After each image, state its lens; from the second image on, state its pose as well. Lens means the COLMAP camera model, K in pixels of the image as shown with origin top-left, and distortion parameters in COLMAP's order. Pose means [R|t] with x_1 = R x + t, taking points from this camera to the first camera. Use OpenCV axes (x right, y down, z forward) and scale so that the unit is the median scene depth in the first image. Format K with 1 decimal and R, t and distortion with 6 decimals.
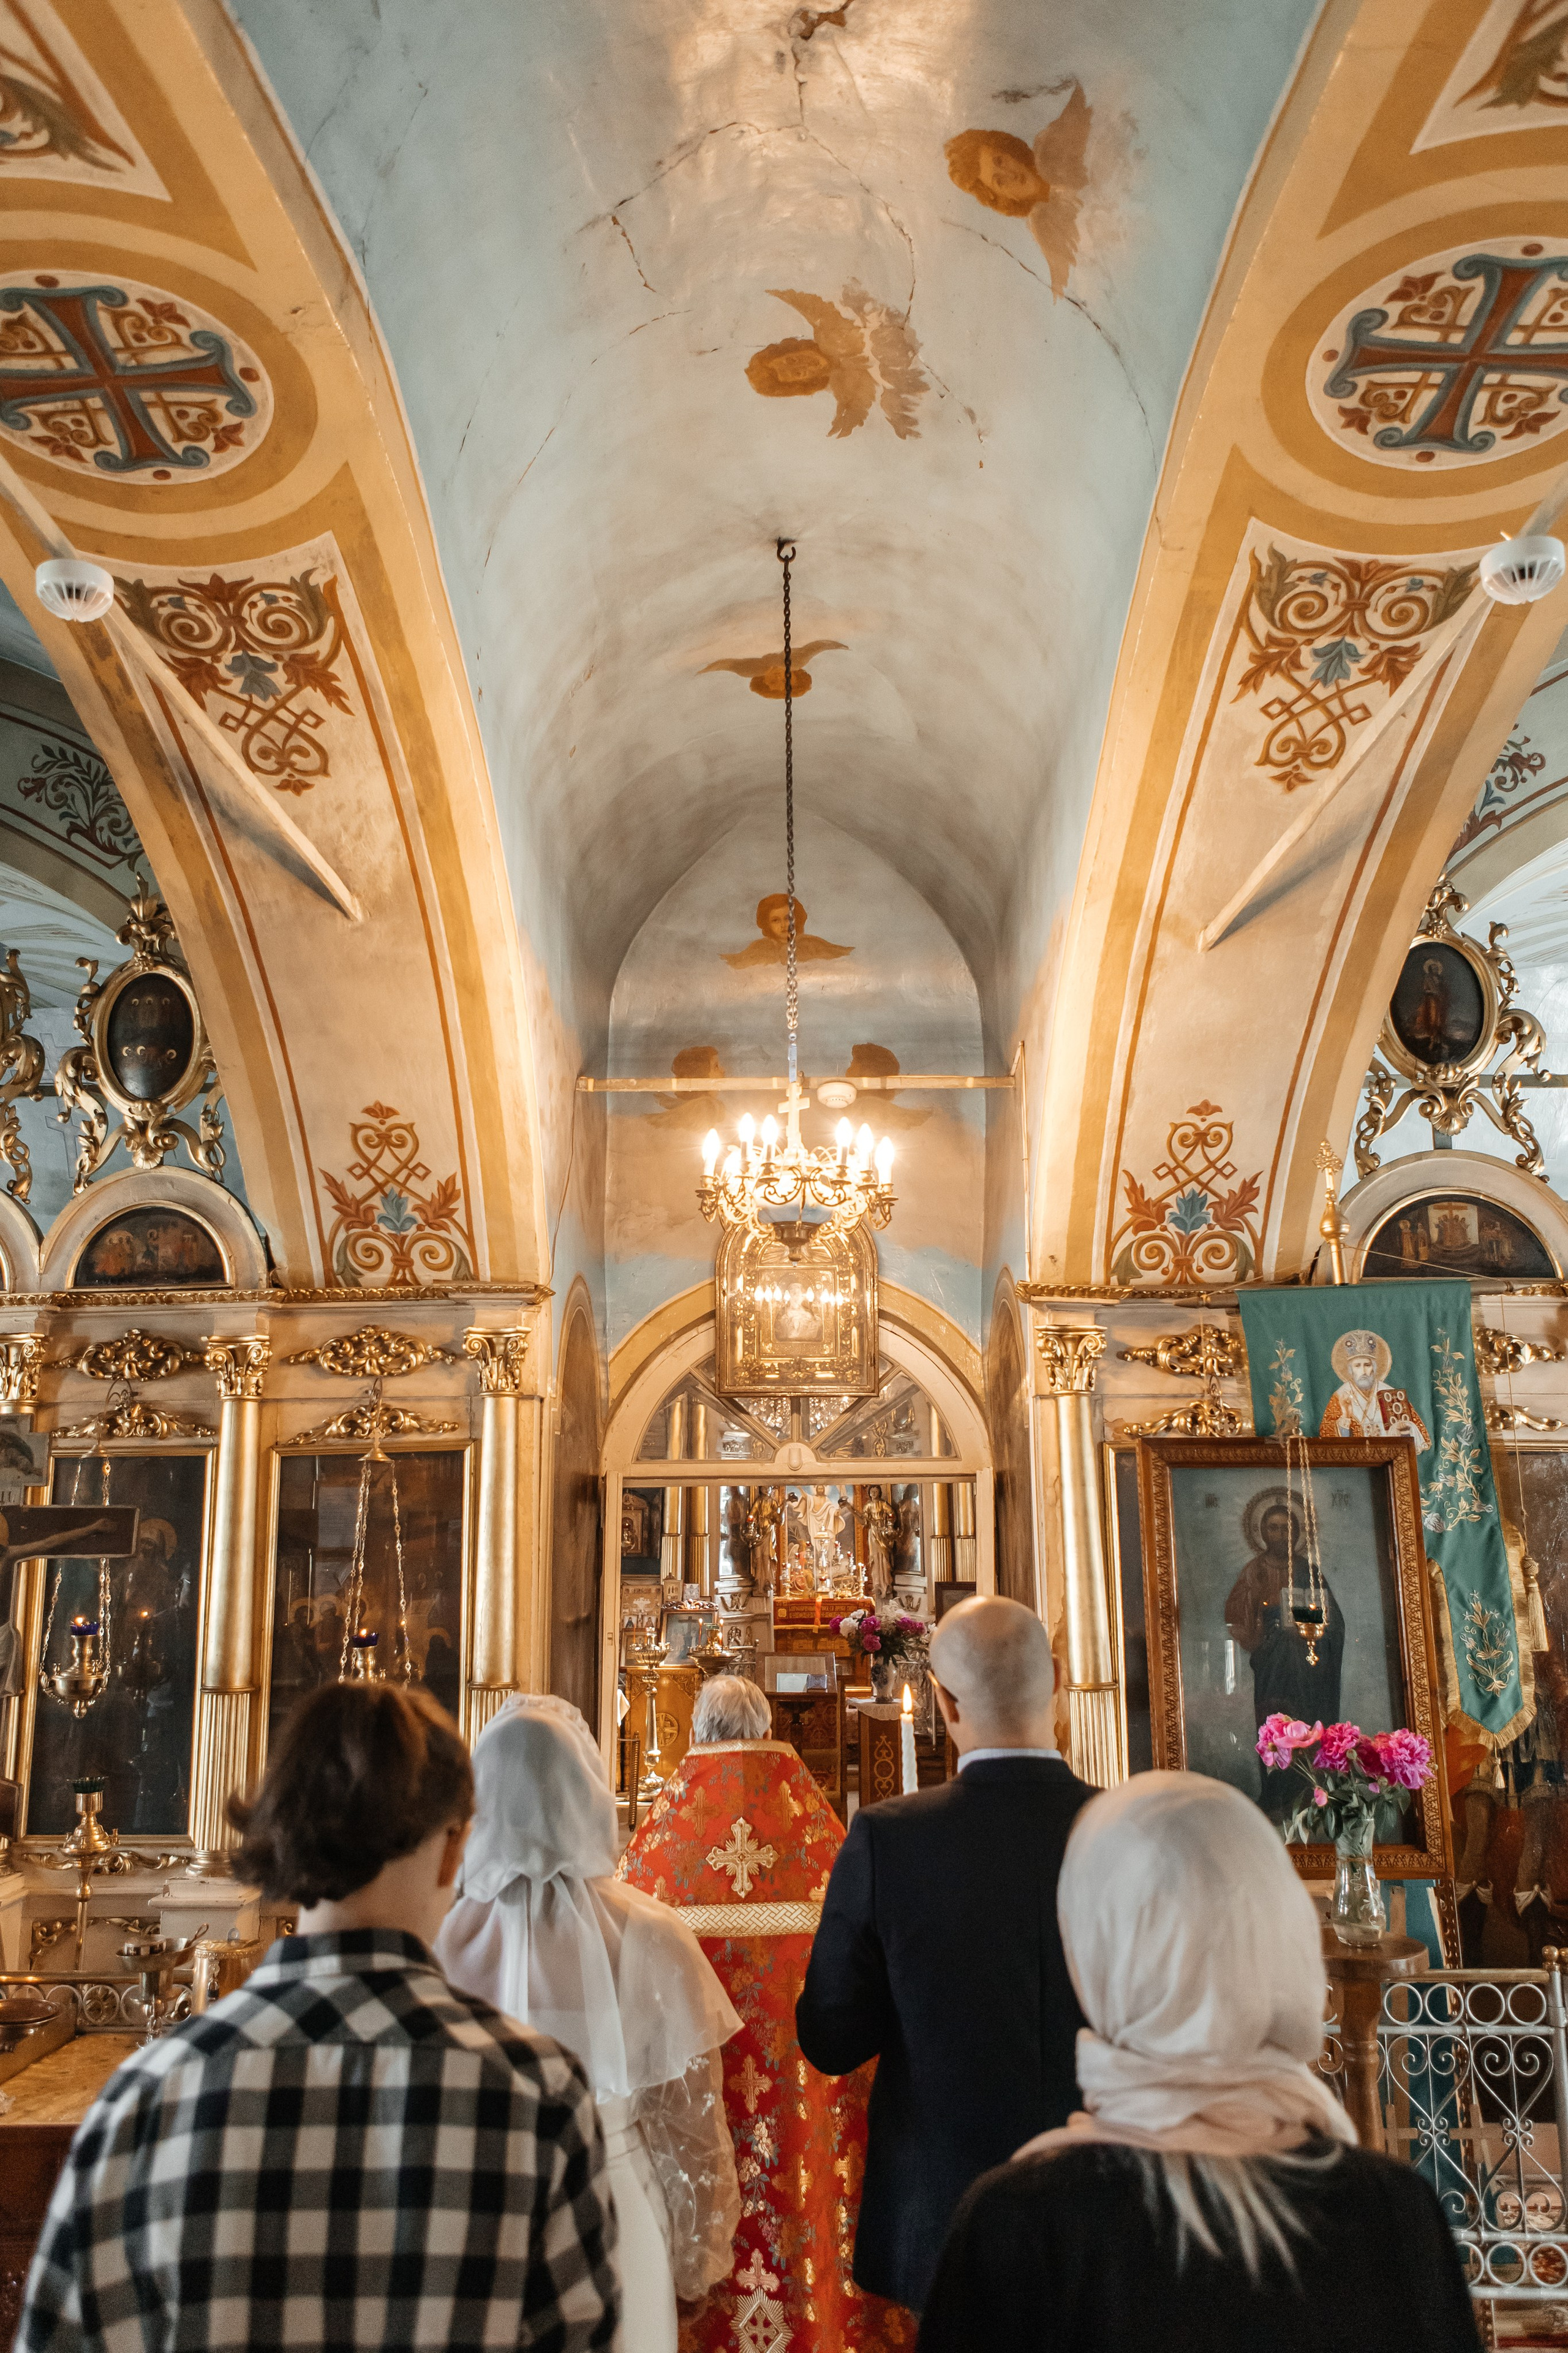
lens RADIAL K [[1704.4, 0, 784.0], [0, 1704.4, 1176.5], [0, 0, 1]] dist [0.000942, -0.000415]
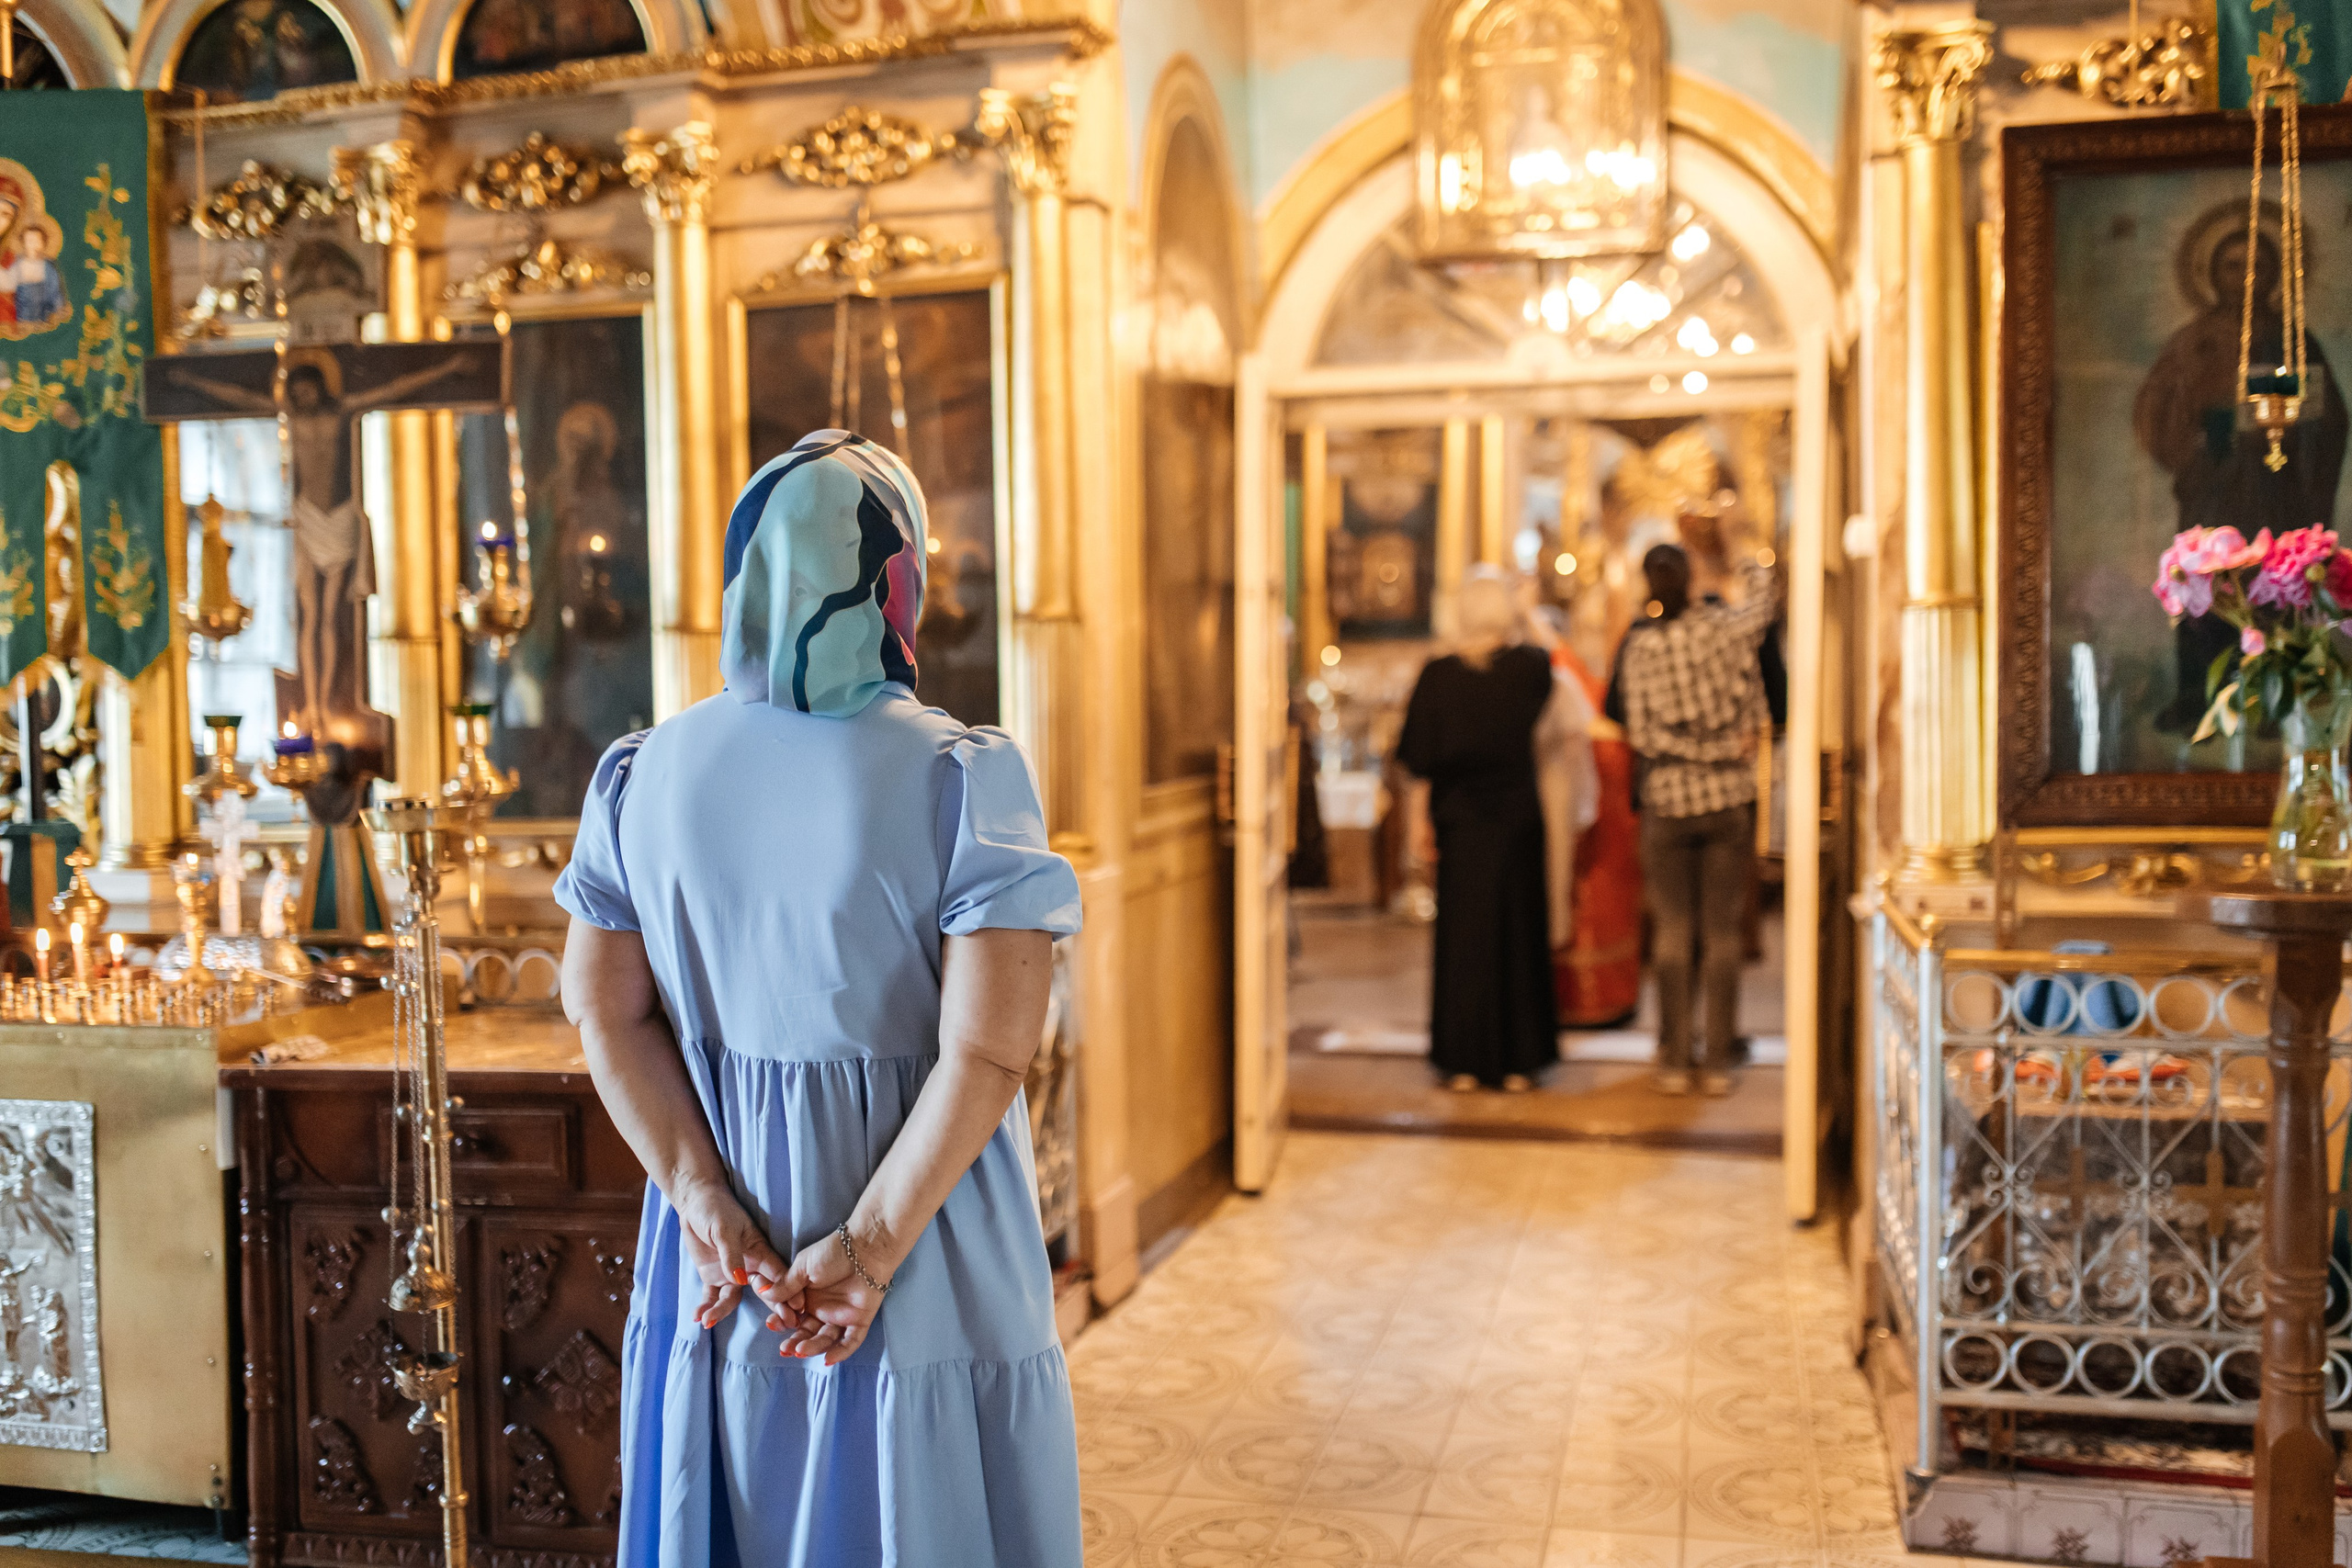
lens RADIAL K [[2227.8, 0, 1258.9], [0, 2227.8, 822.6], [0, 0, 1]] dist [0.048741, -0.013941]
pose [[0.977325, 0.000864, -0.211743, 0.105328], [0.048669, 0.972302, 0.228605, 0.169657], [0.206075, -0.233727, 0.950213, 0.123674]]
